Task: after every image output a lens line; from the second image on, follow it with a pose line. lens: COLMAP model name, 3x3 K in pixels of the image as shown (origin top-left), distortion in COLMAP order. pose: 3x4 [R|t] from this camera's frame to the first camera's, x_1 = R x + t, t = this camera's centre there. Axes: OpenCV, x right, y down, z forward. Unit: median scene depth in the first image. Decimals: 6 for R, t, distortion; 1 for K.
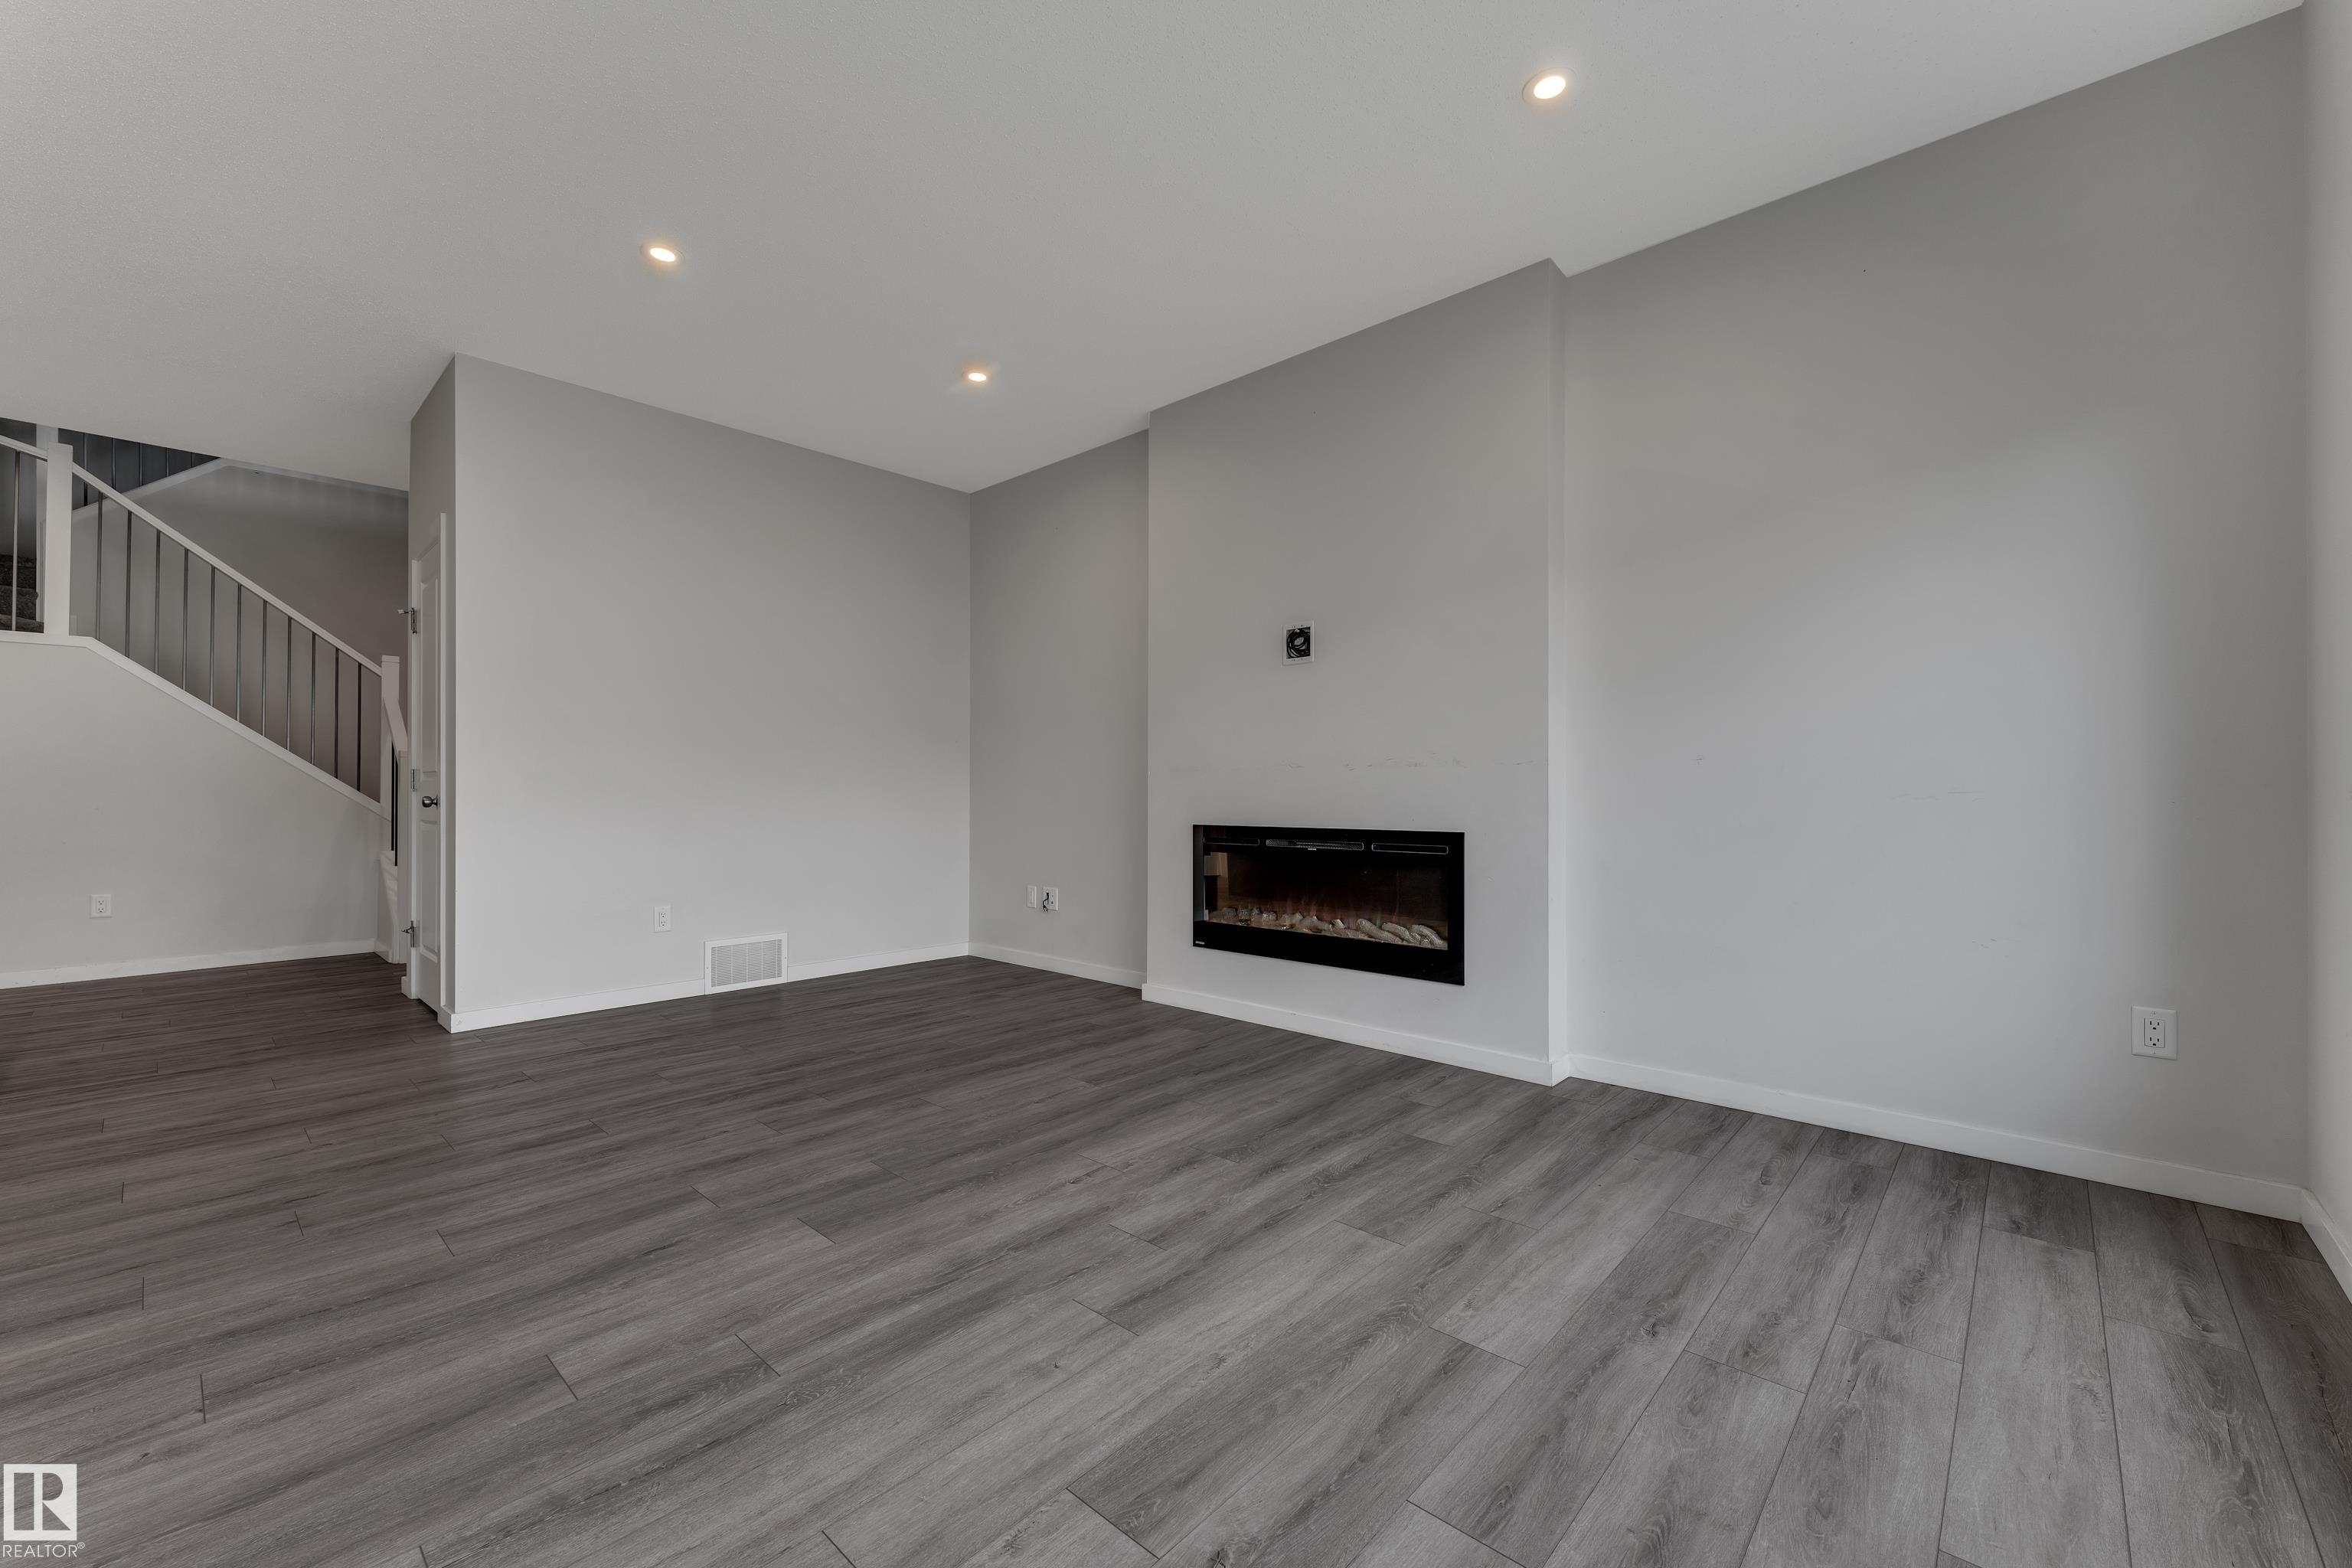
lens RADIAL K [[946.8, 0, 1158.5], [0, 946.8, 782.3], [0, 0, 1]] dist [-0.001221, -0.000134]
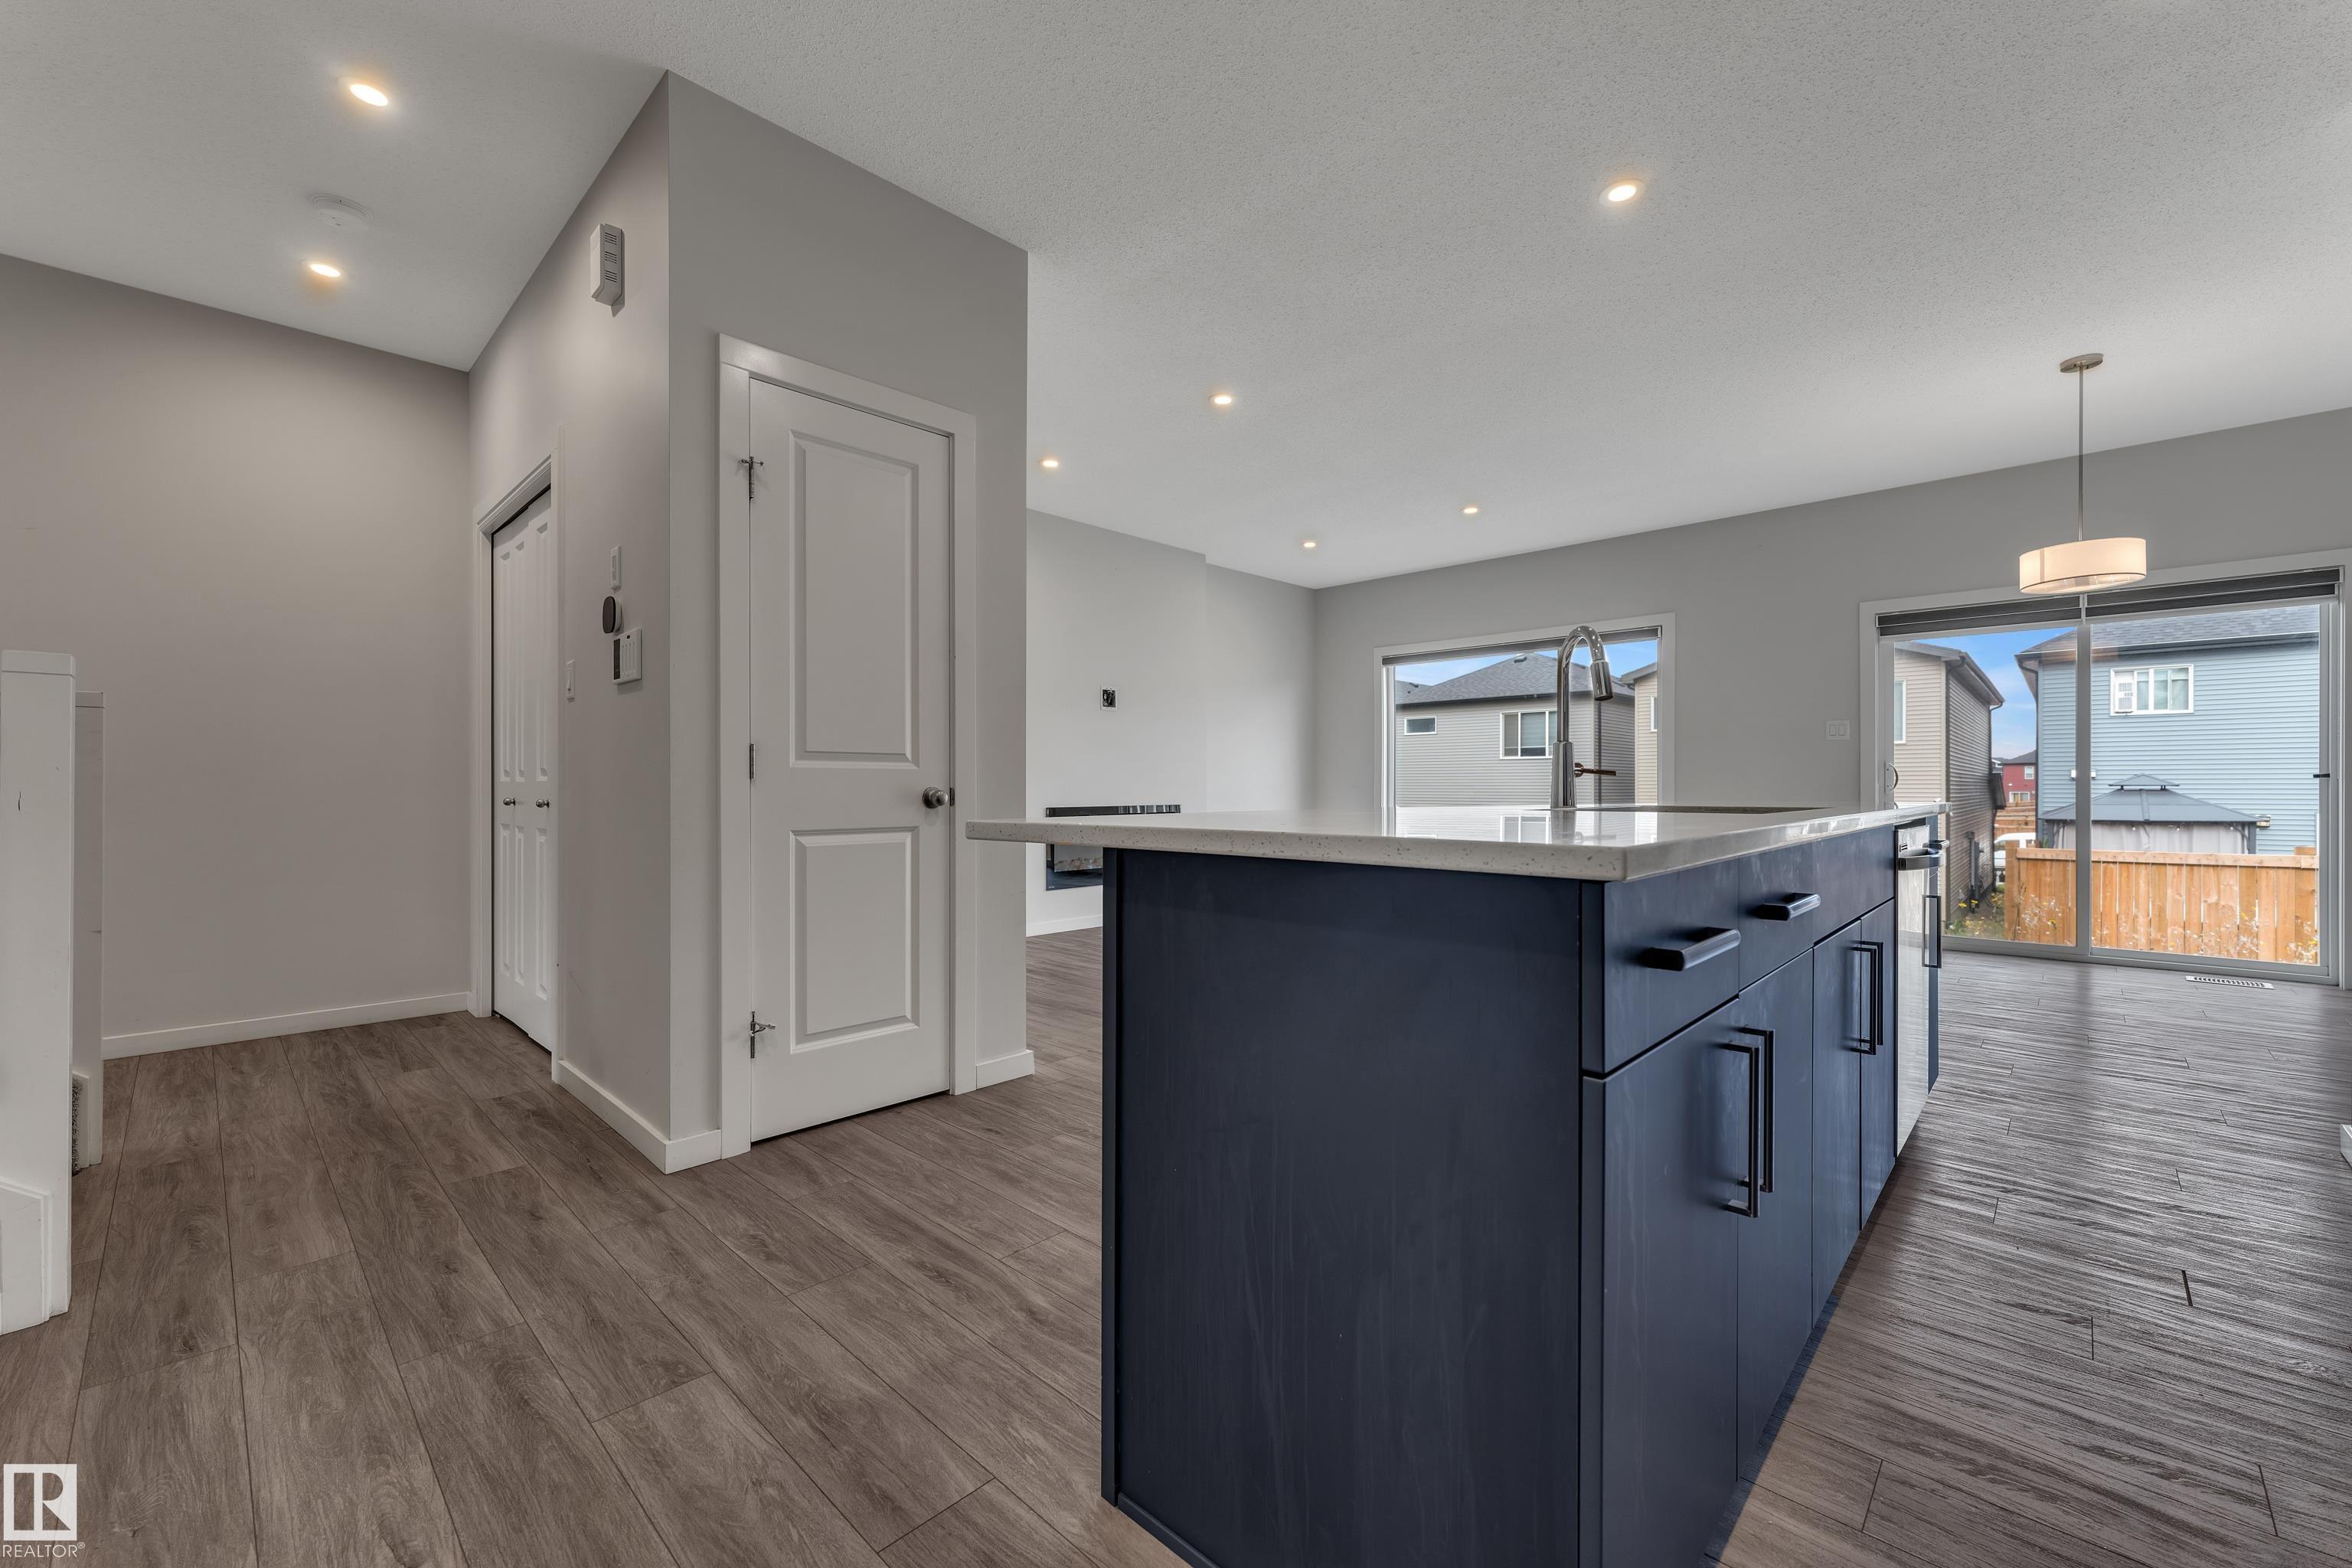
lens RADIAL K [[946.8, 0, 1180.6], [0, 946.8, 789.5], [0, 0, 1]] dist [-0.001221, -0.000134]
pose [[0.008287, -0.006445, 0.999945, -2.064961], [-0.014425, 0.999874, 0.006564, 0.014858], [-0.999862, -0.014479, 0.008193, 1.125916]]
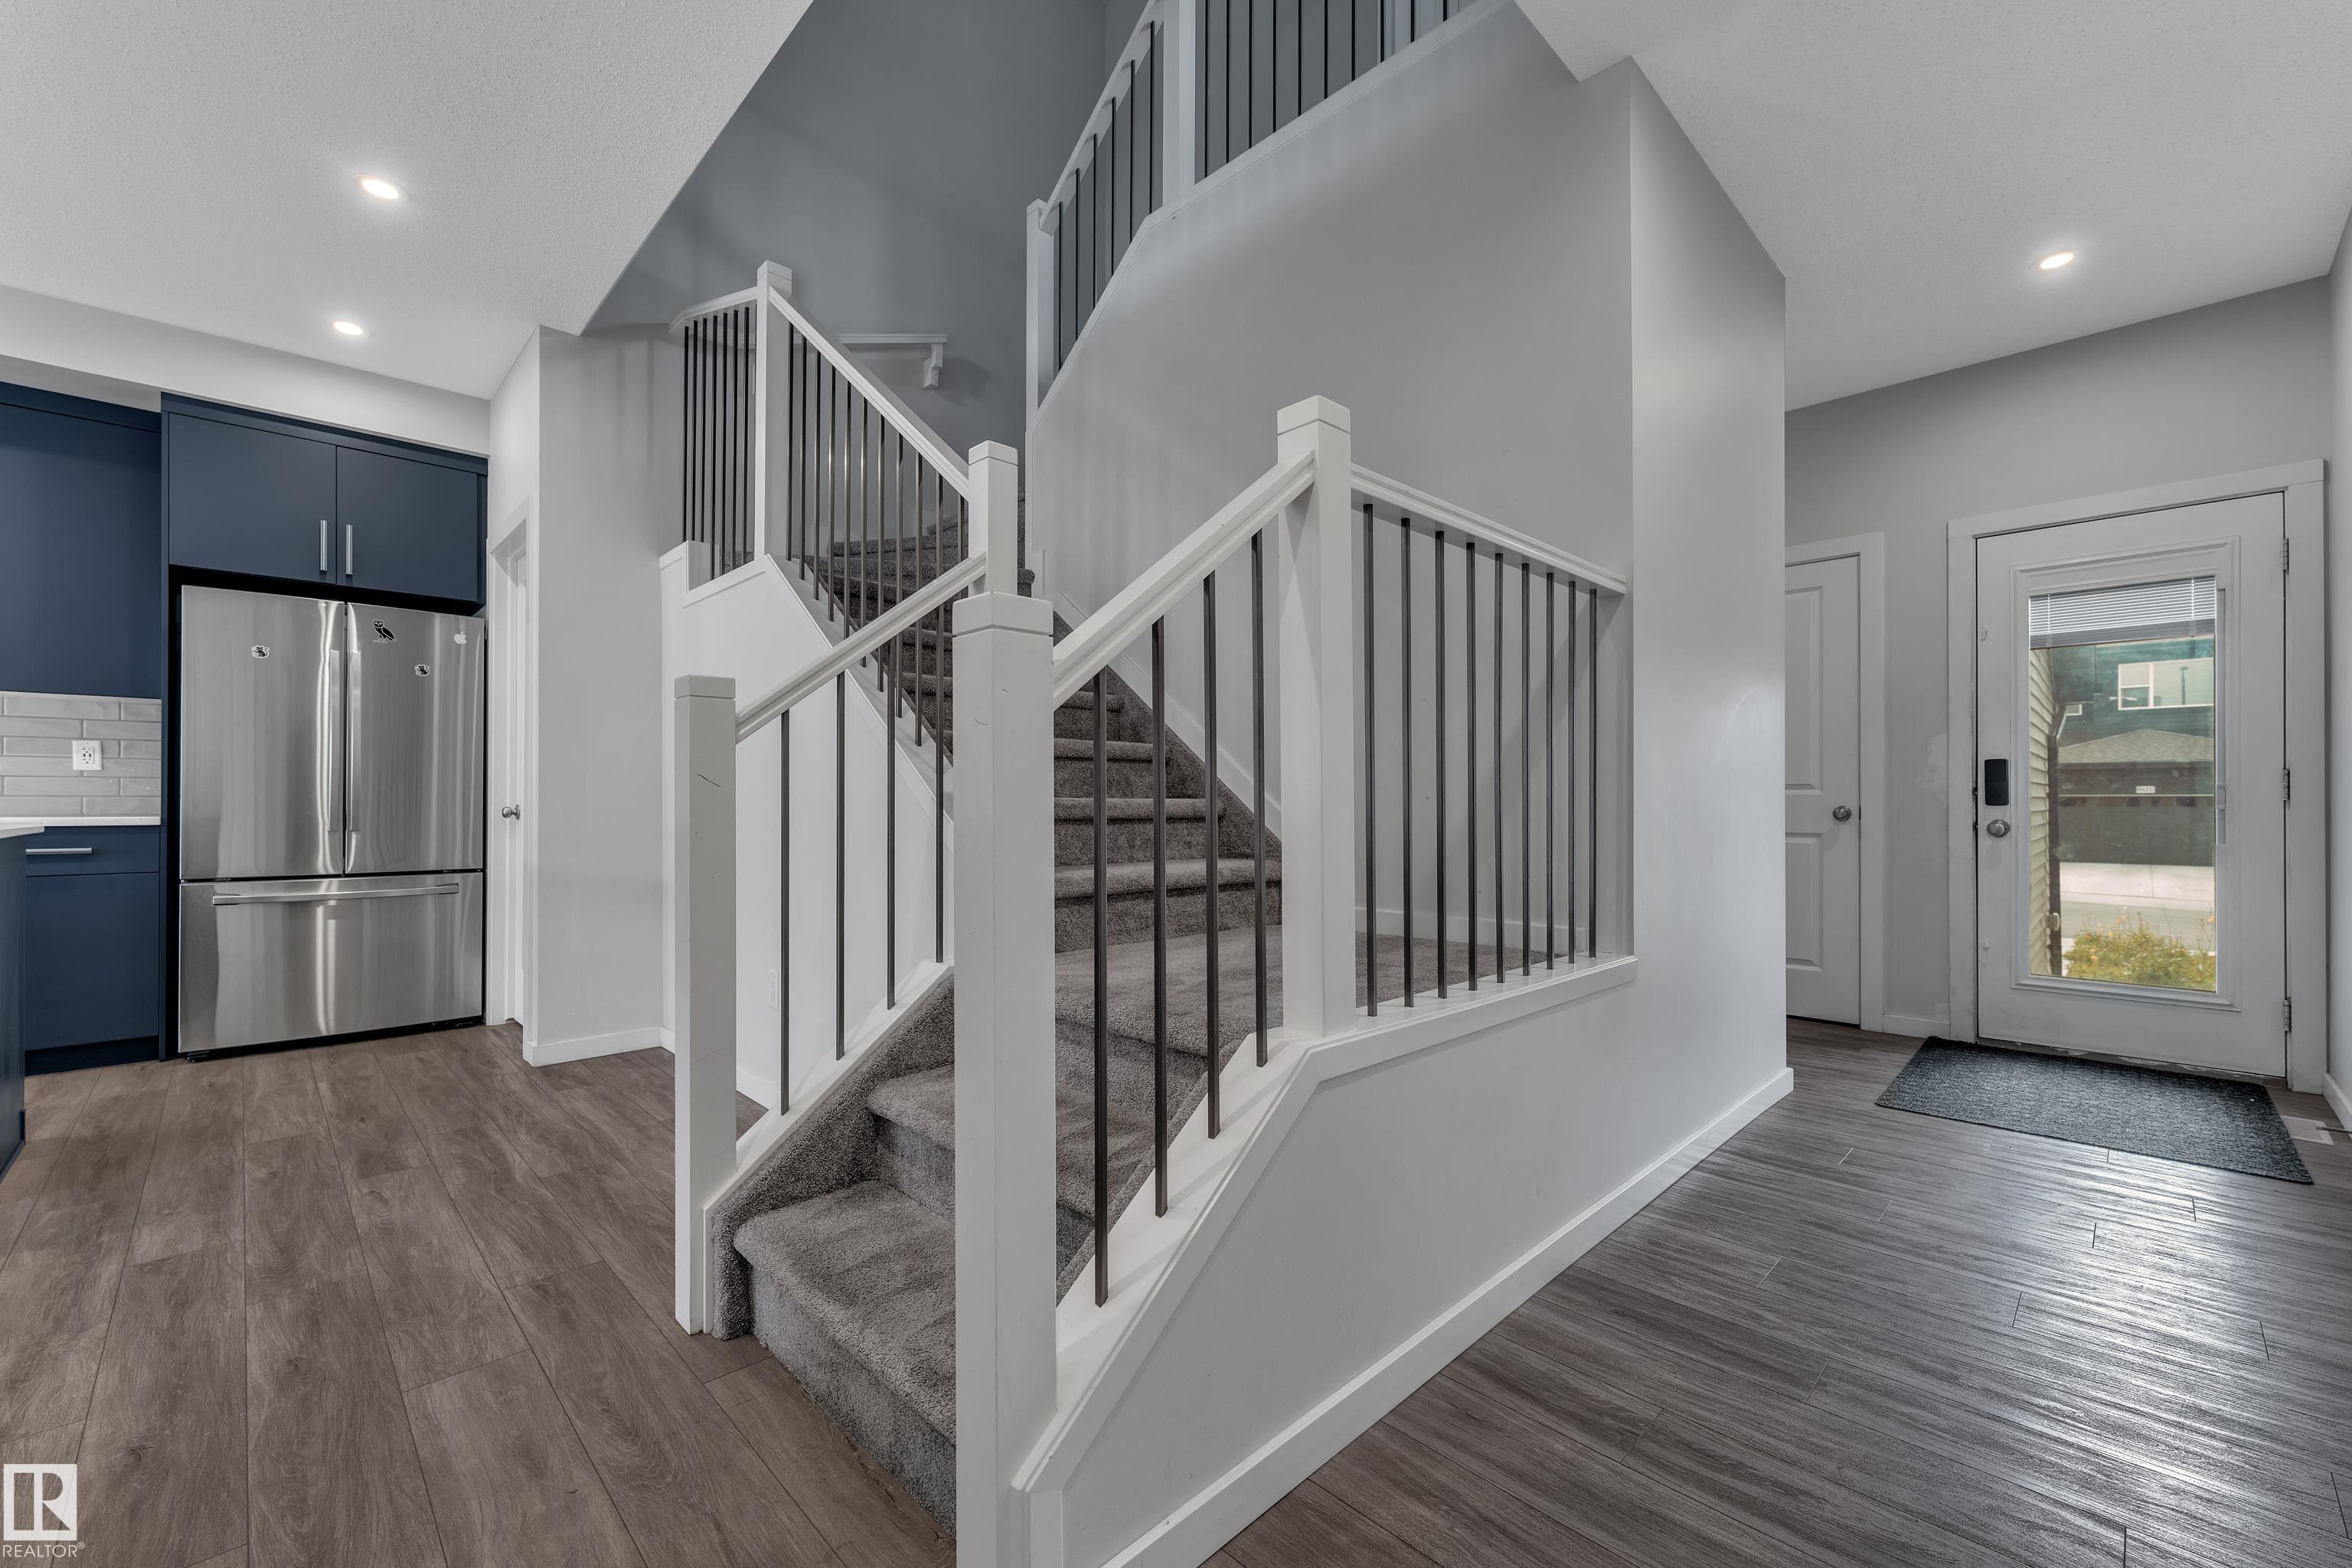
lens RADIAL K [[946.8, 0, 1182.8], [0, 946.8, 805.4], [0, 0, 1]] dist [-0.001221, -0.000134]
pose [[-0.033915, 0.000397, -0.999425, -0.872052], [0.009712, 0.999953, 0.000067, 0.027735], [0.999378, -0.009704, -0.033917, 2.183606]]
